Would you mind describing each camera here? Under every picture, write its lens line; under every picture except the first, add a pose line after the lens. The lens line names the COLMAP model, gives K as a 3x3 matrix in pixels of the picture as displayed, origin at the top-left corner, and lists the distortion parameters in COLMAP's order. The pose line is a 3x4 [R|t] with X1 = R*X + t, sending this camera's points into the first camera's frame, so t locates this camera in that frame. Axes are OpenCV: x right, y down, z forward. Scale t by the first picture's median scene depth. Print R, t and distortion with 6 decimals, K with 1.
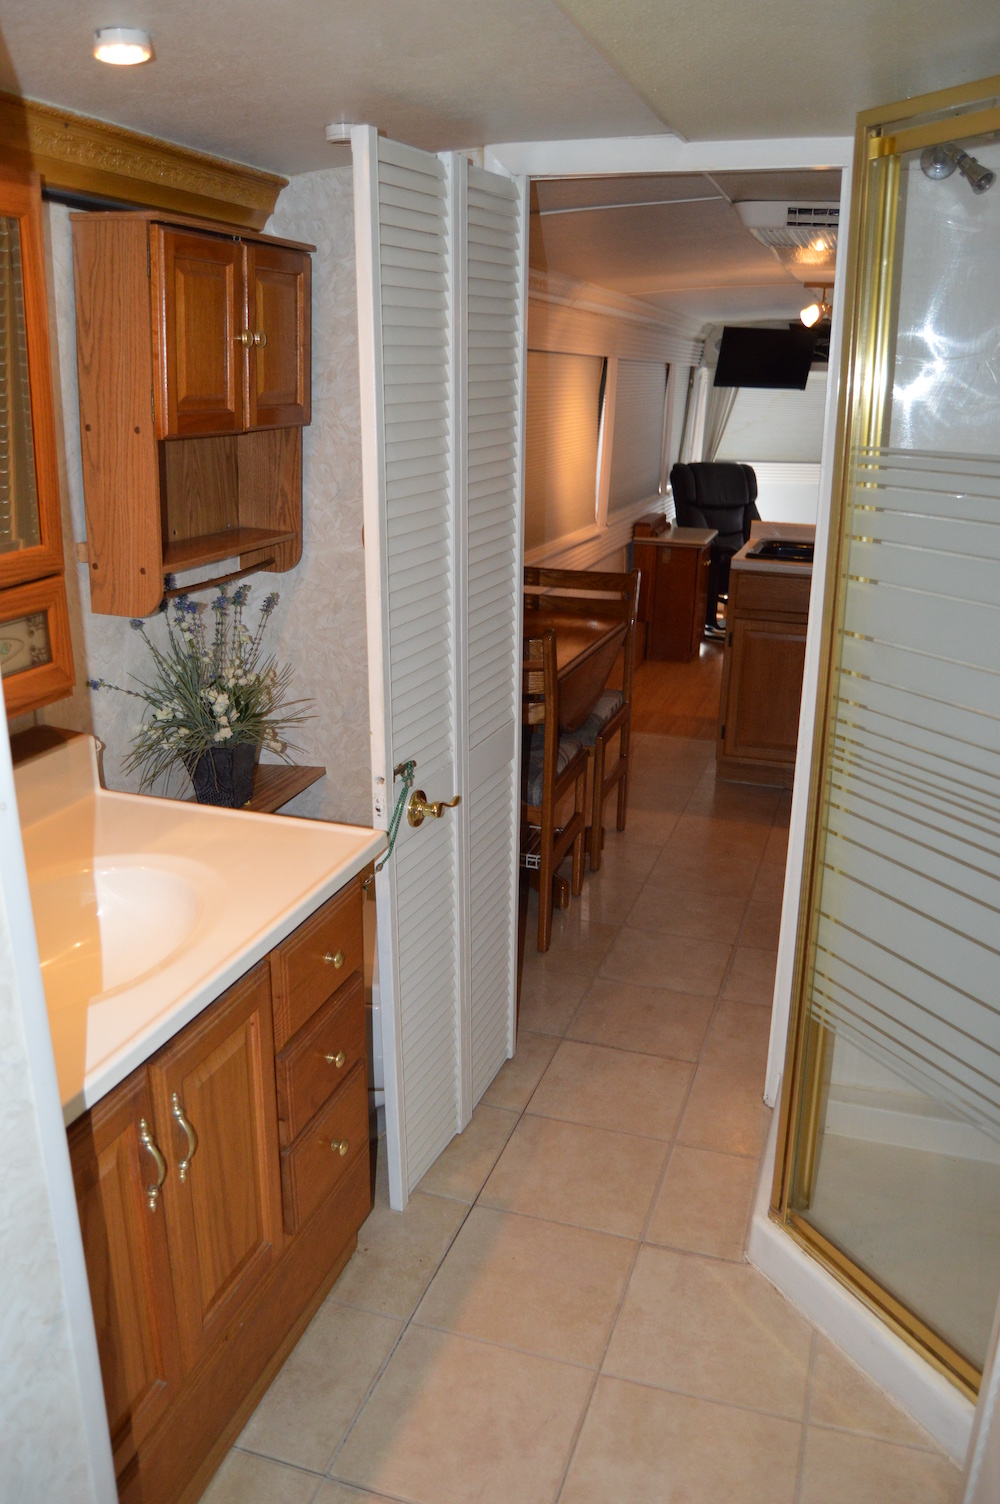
lens RADIAL K [[1177.1, 0, 500.0], [0, 1177.1, 752.0], [0, 0, 1]] dist [-0.080494, -0.001686]
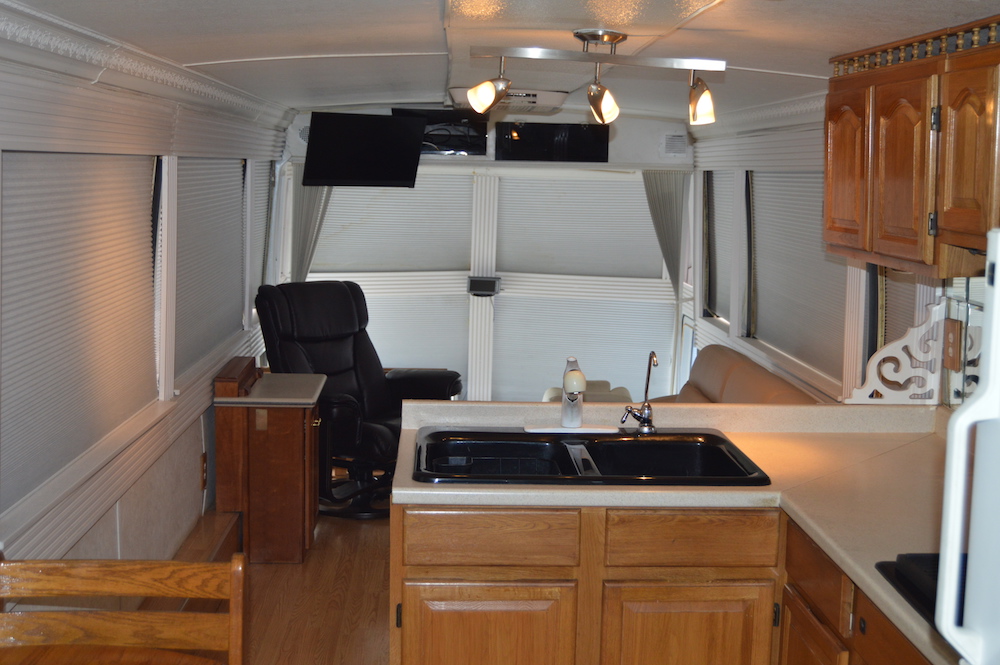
lens RADIAL K [[1196.5, 0, 500.0], [0, 1196.5, 332.5], [0, 0, 1]] dist [-0.019974, -0.041960]
pose [[0.935941, -0.048627, 0.348782, 0.023331], [0.106259, 0.983254, -0.148057, -0.087743], [-0.335742, 0.175634, 0.925435, 0.239092]]
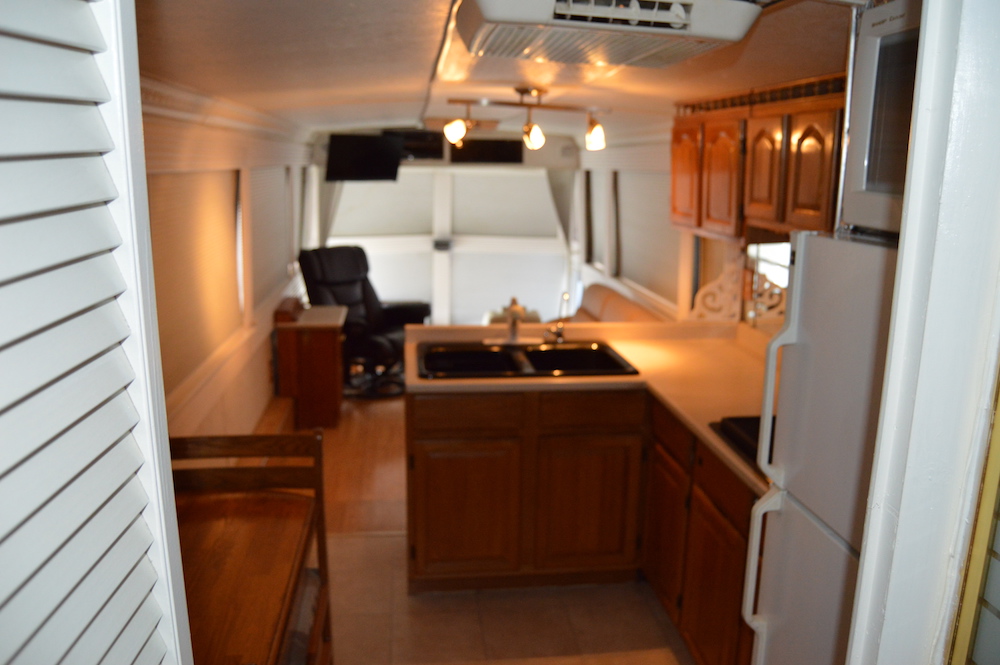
lens RADIAL K [[782.7, 0, 500.0], [0, 782.7, 332.5], [0, 0, 1]] dist [-0.080494, -0.001686]
pose [[0.908203, -0.096213, 0.407321, 0.006842], [0.132249, 0.989326, -0.061187, -0.094090], [-0.397086, 0.109438, 0.911233, 0.231542]]
